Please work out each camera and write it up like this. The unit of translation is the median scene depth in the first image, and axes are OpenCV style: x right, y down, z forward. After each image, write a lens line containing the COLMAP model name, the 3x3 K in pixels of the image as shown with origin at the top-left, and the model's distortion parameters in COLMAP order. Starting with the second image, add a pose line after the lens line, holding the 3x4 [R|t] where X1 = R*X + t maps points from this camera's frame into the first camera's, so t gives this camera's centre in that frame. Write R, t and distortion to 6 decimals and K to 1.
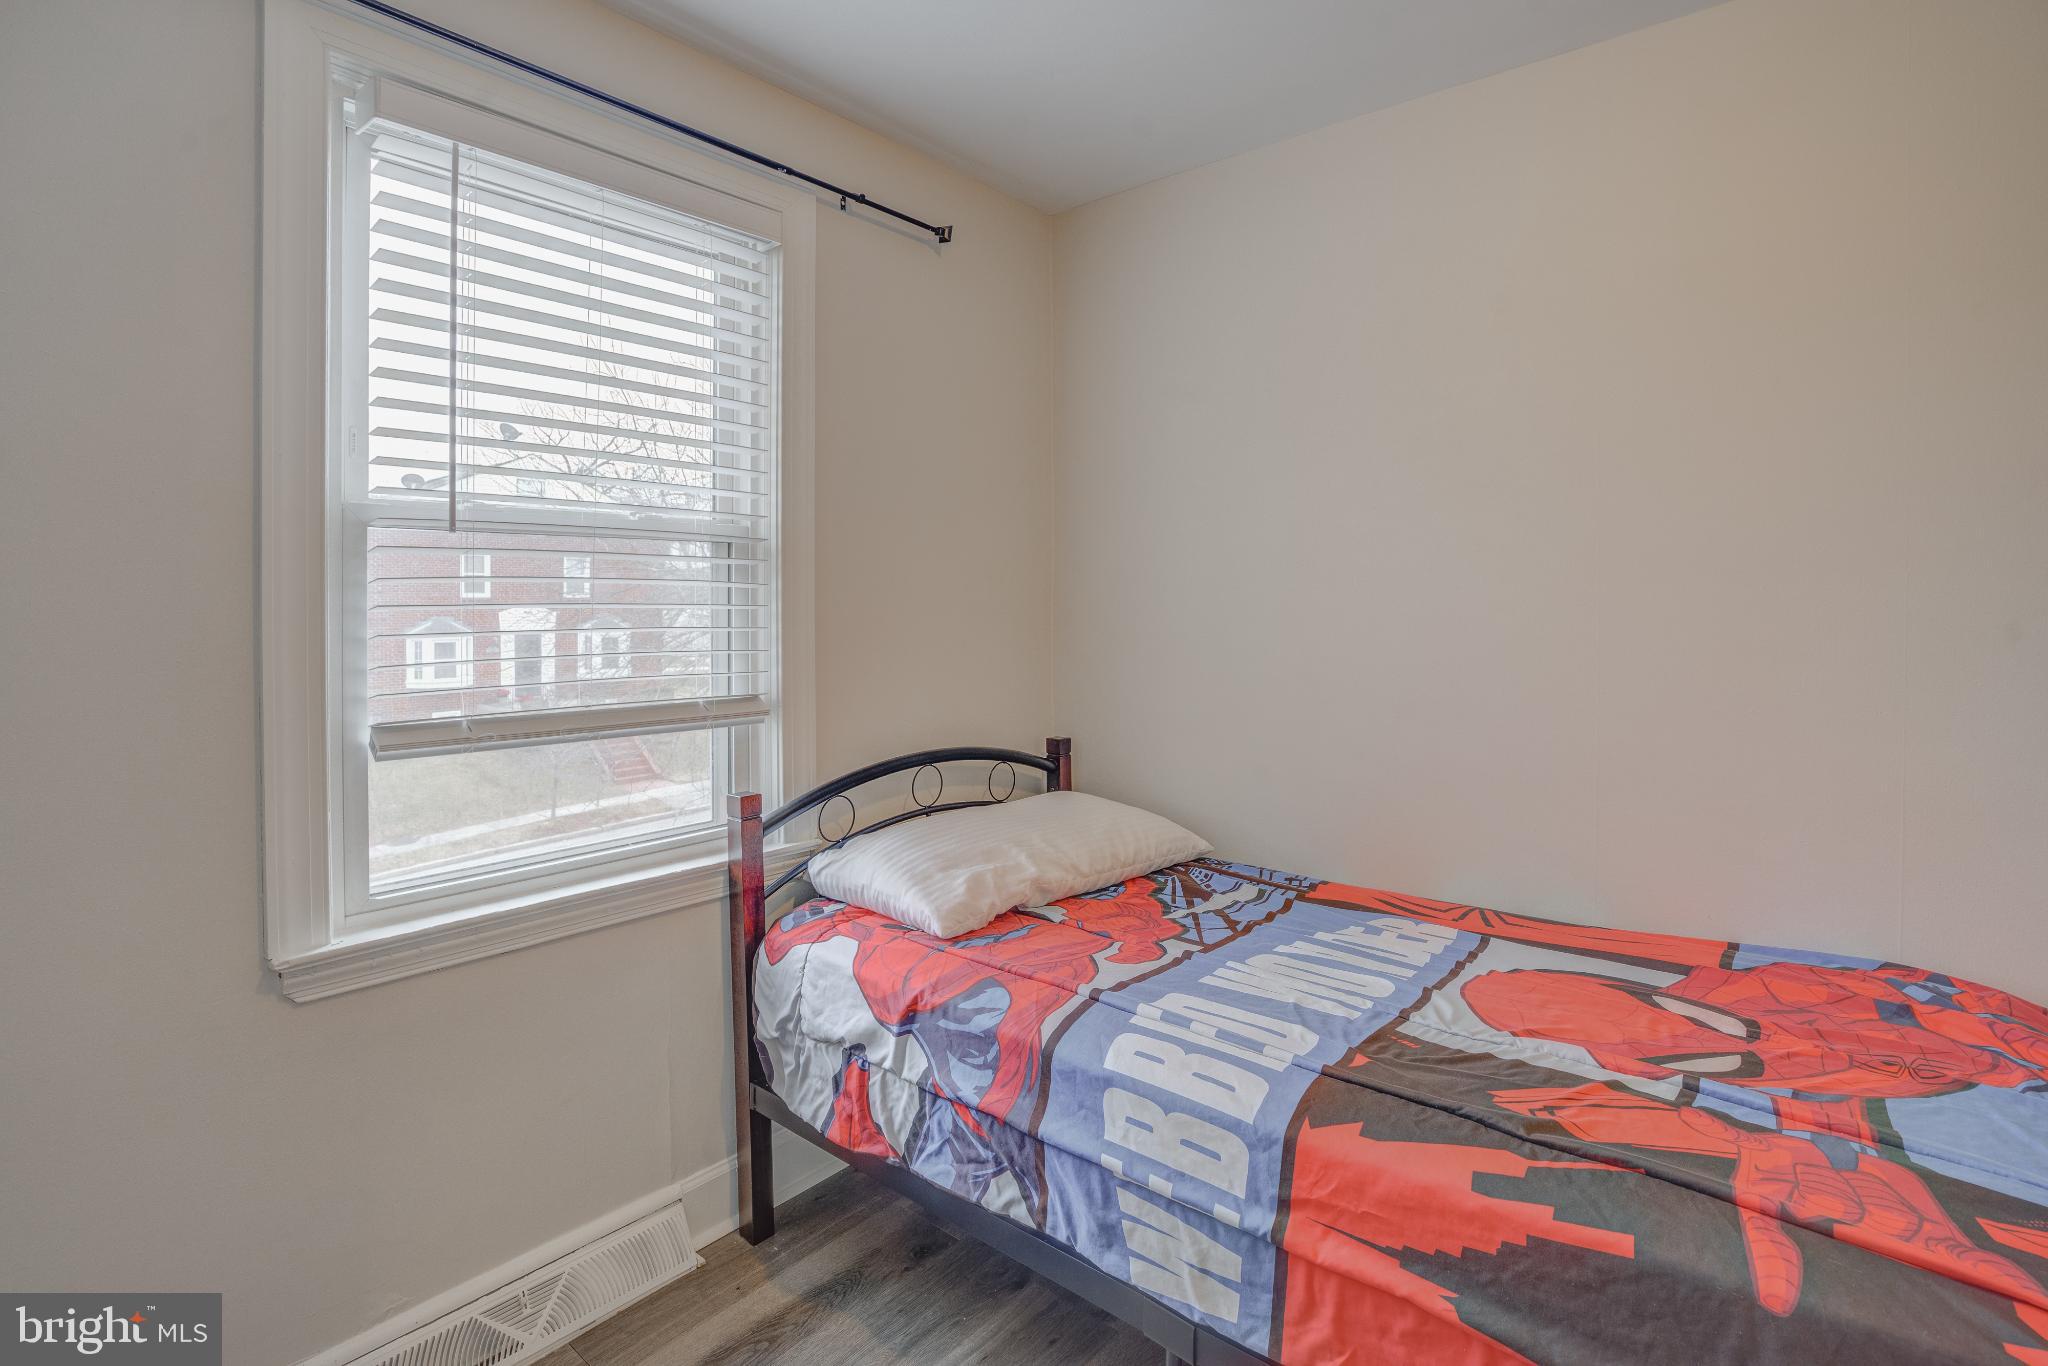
lens RADIAL K [[973.3, 0, 1023.3], [0, 973.3, 607.0], [0, 0, 1]] dist [-0.063960, 0.024417]
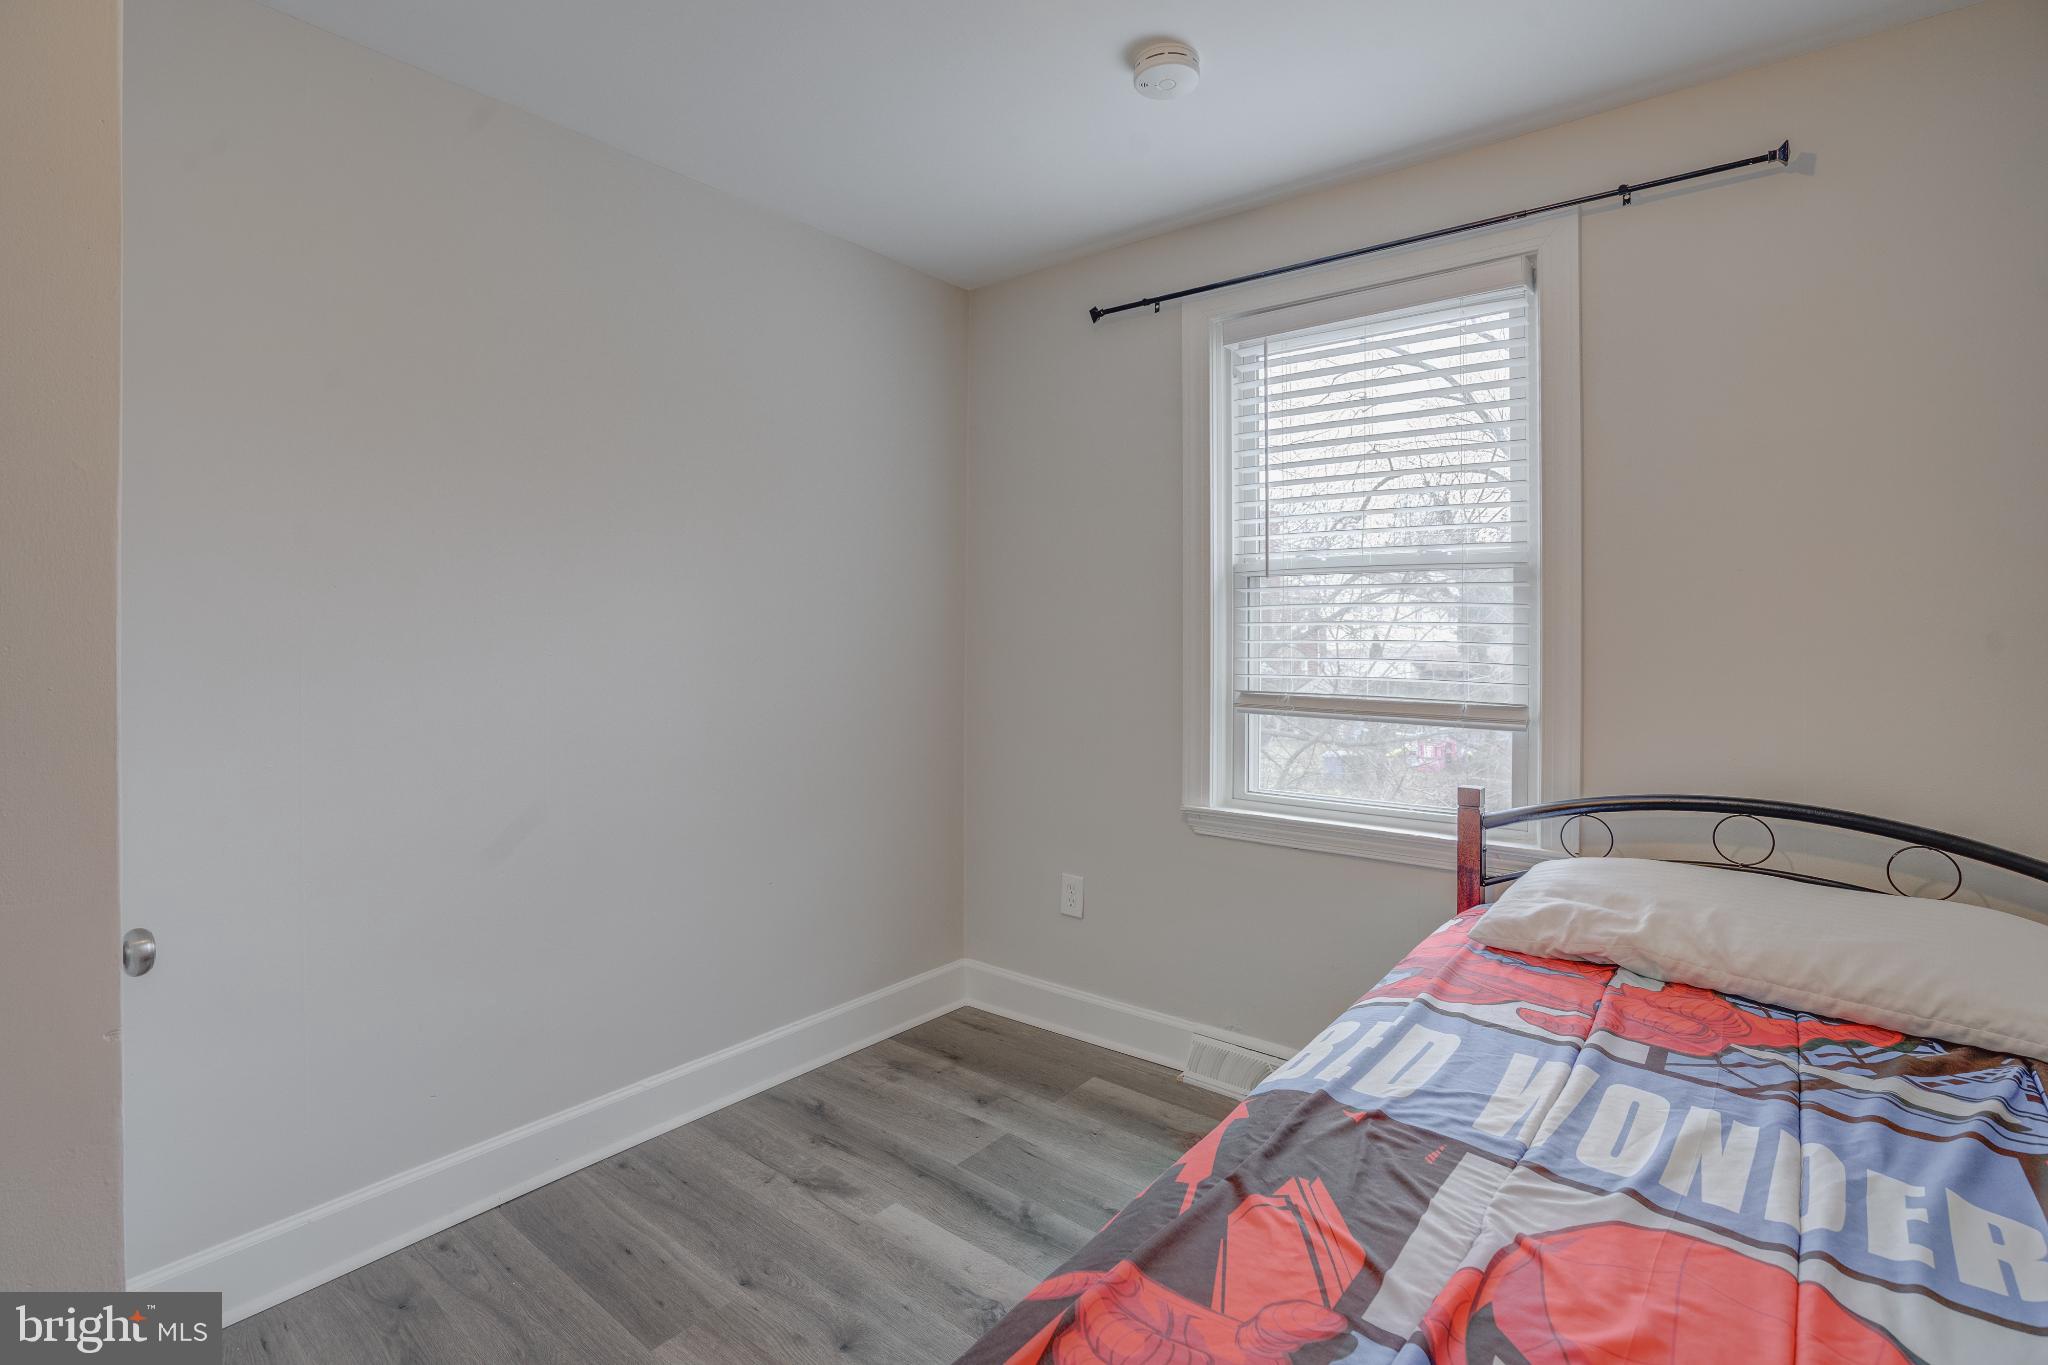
lens RADIAL K [[968.3, 0, 1025.9], [0, 968.3, 677.6], [0, 0, 1]] dist [-0.065331, 0.026515]
pose [[0.005757, 0.043185, -0.999051, 0.910510], [-0.000131, 0.999067, 0.043185, 0.013431], [0.999983, -0.000118, 0.005757, 0.497999]]
